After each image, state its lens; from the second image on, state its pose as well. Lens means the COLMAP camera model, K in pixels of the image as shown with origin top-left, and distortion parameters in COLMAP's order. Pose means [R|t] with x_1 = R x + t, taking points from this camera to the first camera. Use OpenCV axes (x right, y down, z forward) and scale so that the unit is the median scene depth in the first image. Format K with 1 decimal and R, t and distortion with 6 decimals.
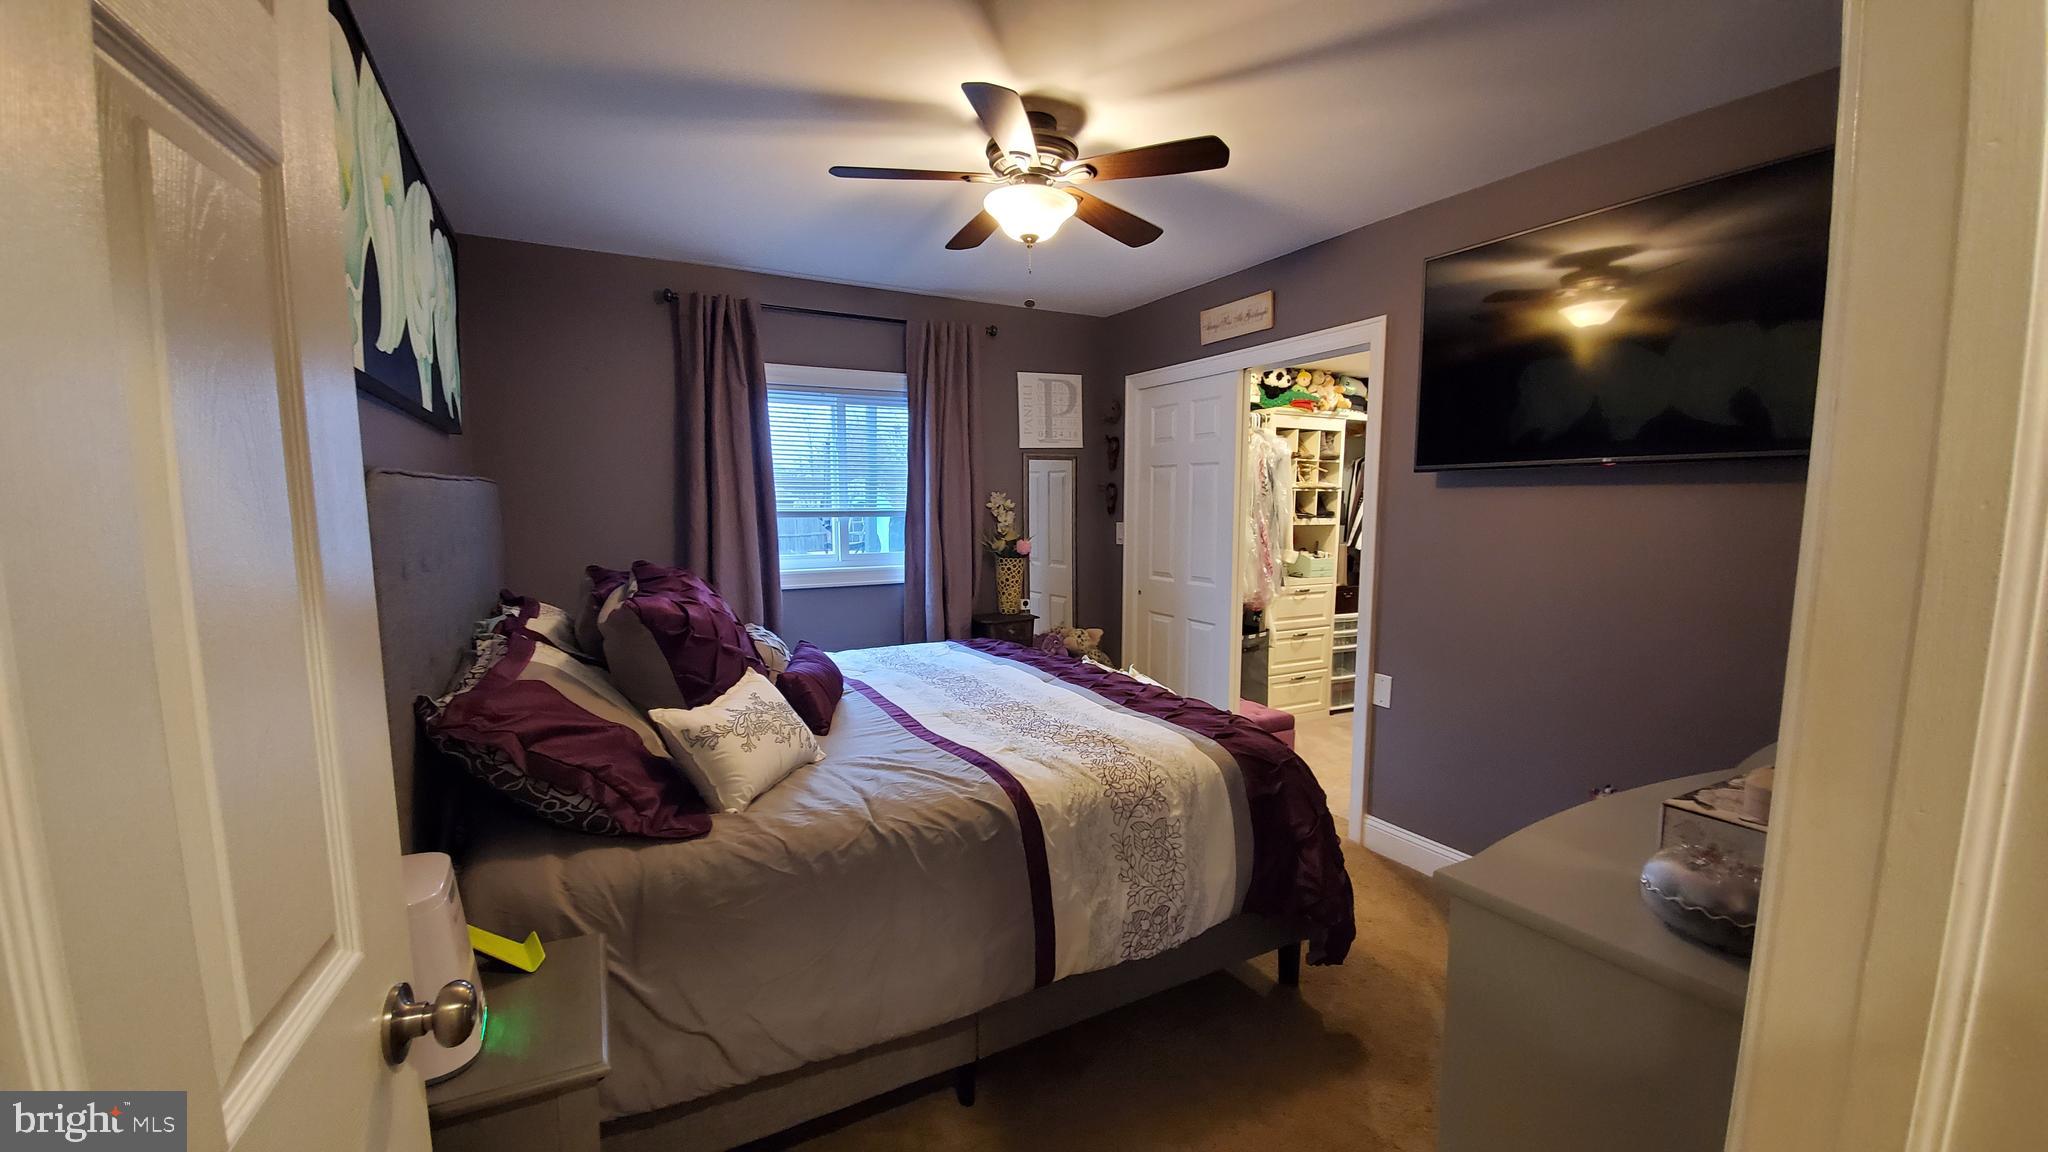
lens RADIAL K [[809.8, 0, 1029.5], [0, 809.8, 601.9], [0, 0, 1]] dist [-0.001142, -0.002523]
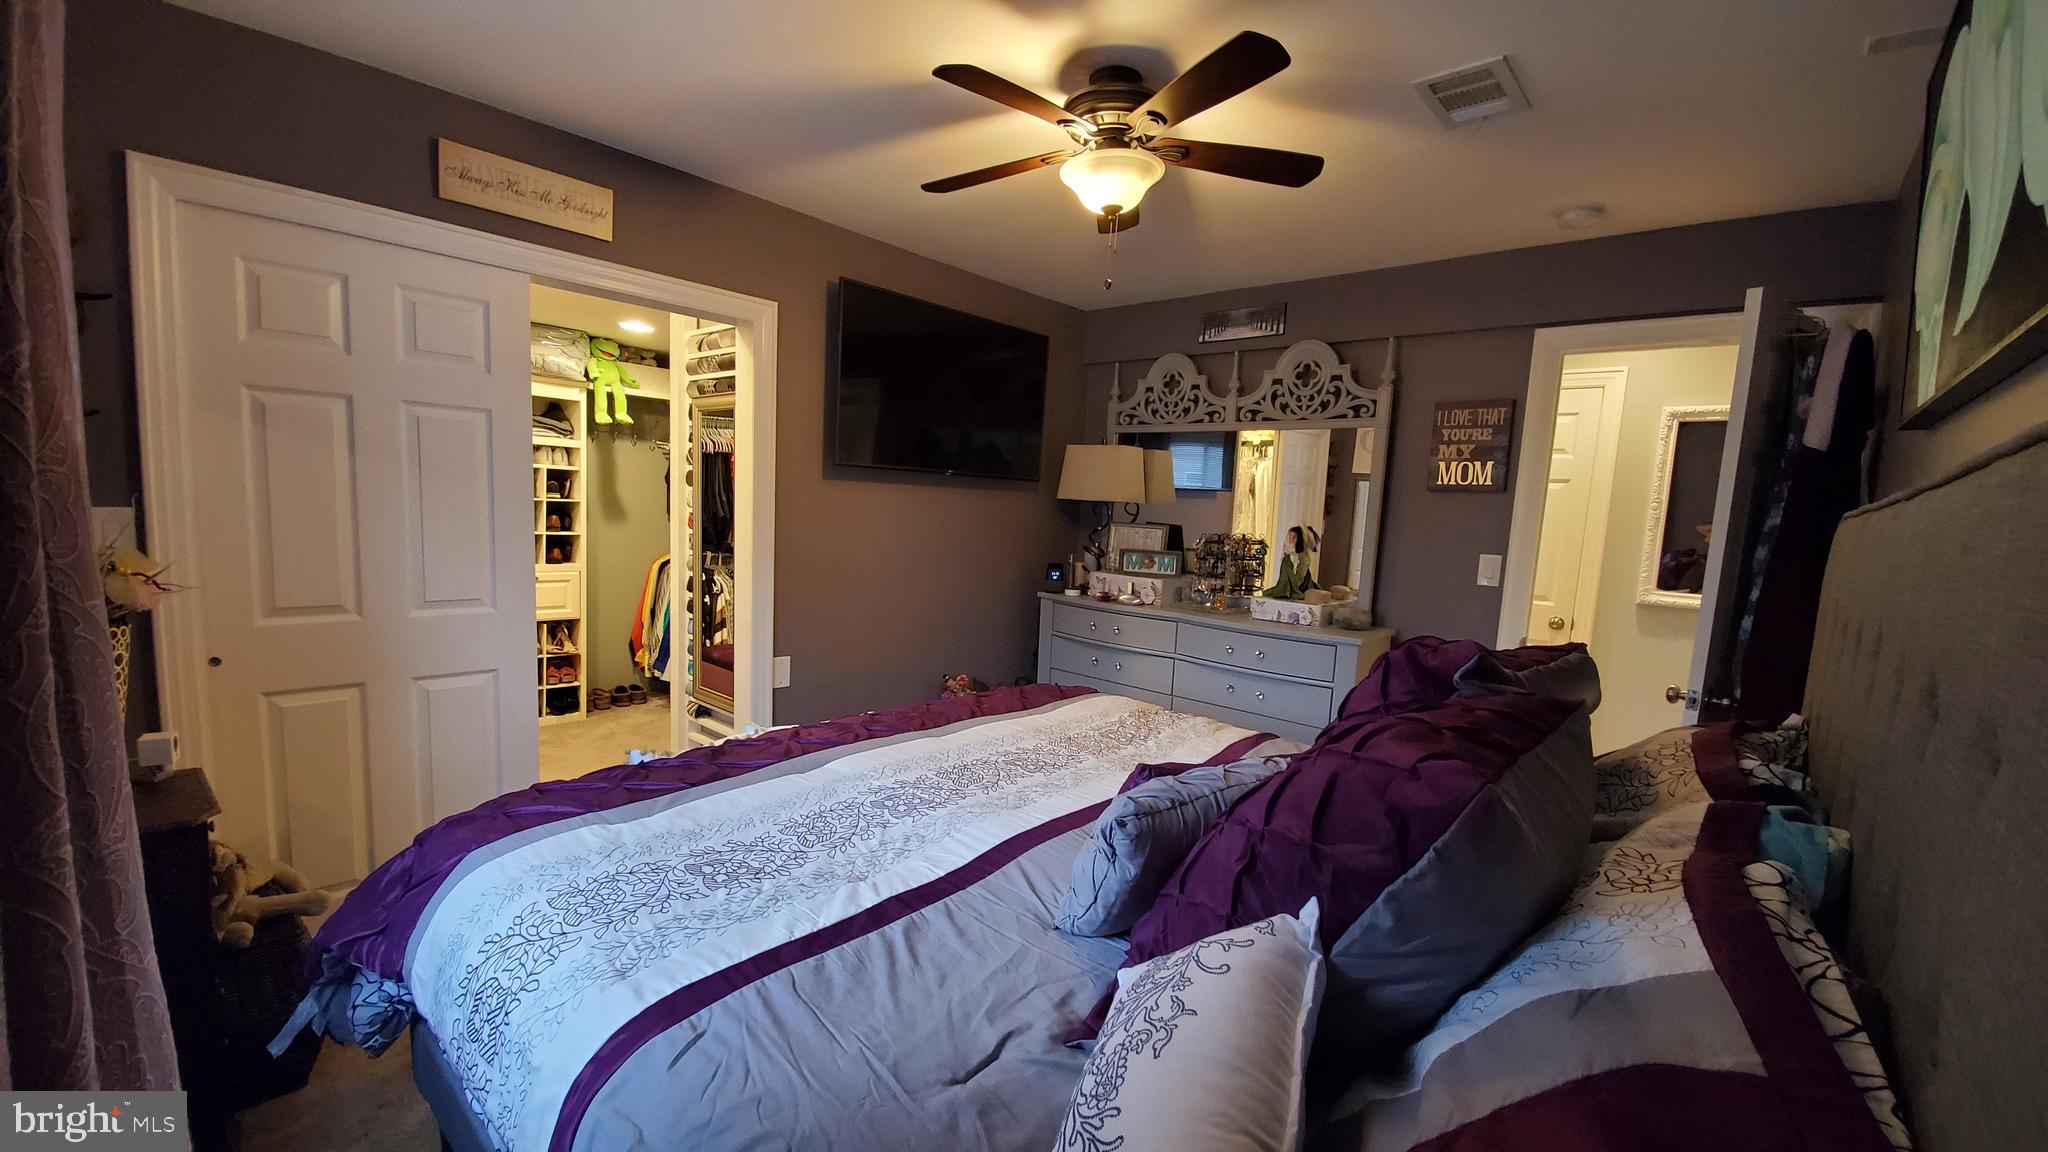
lens RADIAL K [[809.8, 0, 1011.7], [0, 809.8, 586.0], [0, 0, 1]] dist [-0.001142, -0.002523]
pose [[-0.331631, -0.105033, 0.937544, -0.744578], [0.073677, 0.987864, 0.136732, -0.142987], [-0.940528, 0.114419, -0.319868, 1.275863]]
